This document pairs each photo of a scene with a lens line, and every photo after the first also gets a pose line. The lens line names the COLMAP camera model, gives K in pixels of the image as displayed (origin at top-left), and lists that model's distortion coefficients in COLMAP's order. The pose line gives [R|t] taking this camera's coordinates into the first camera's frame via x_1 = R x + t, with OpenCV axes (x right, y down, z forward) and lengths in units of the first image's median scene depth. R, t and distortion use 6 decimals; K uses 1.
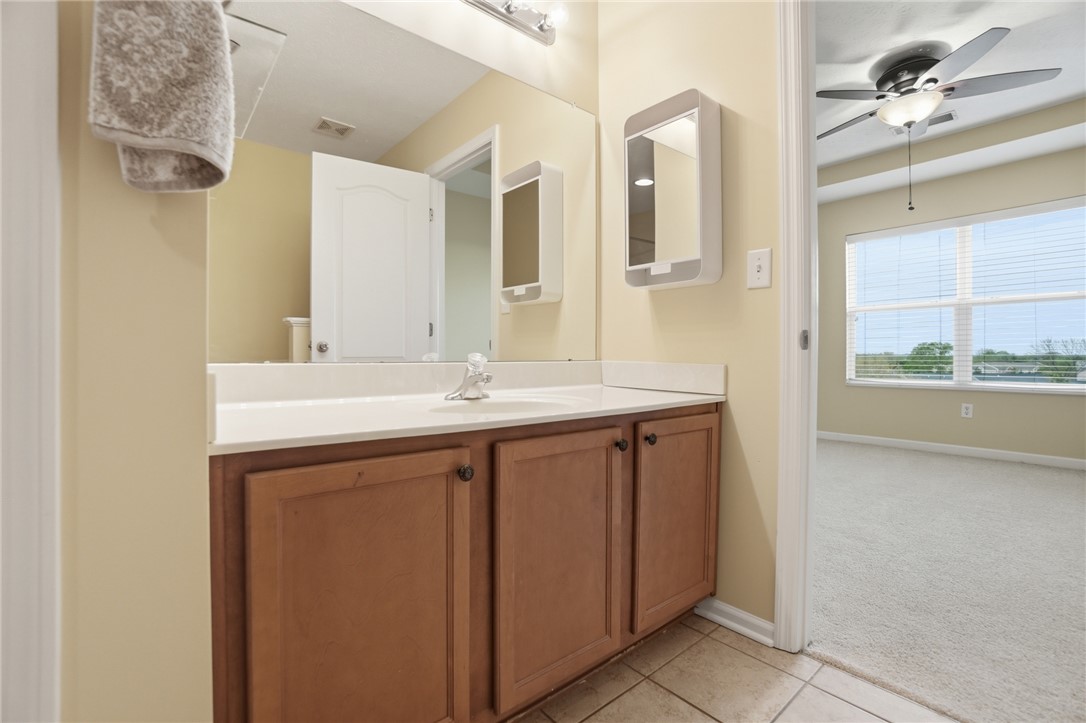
lens RADIAL K [[483.5, 0, 537.4], [0, 483.5, 357.3], [0, 0, 1]] dist [-0.064483, 0.023687]
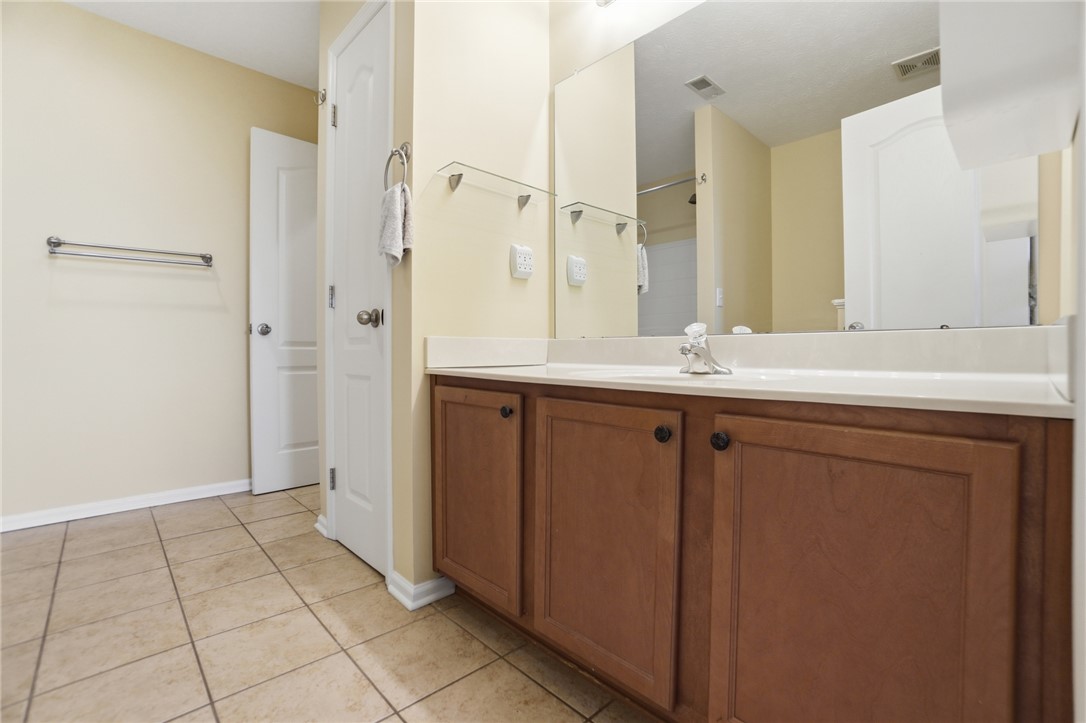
lens RADIAL K [[483.5, 0, 537.4], [0, 483.5, 357.3], [0, 0, 1]] dist [-0.064483, 0.023687]
pose [[0.036117, 0.008486, -0.999312, 0.795966], [0.002400, 0.999960, 0.008578, 0.046903], [0.999345, -0.002708, 0.036096, 0.666815]]
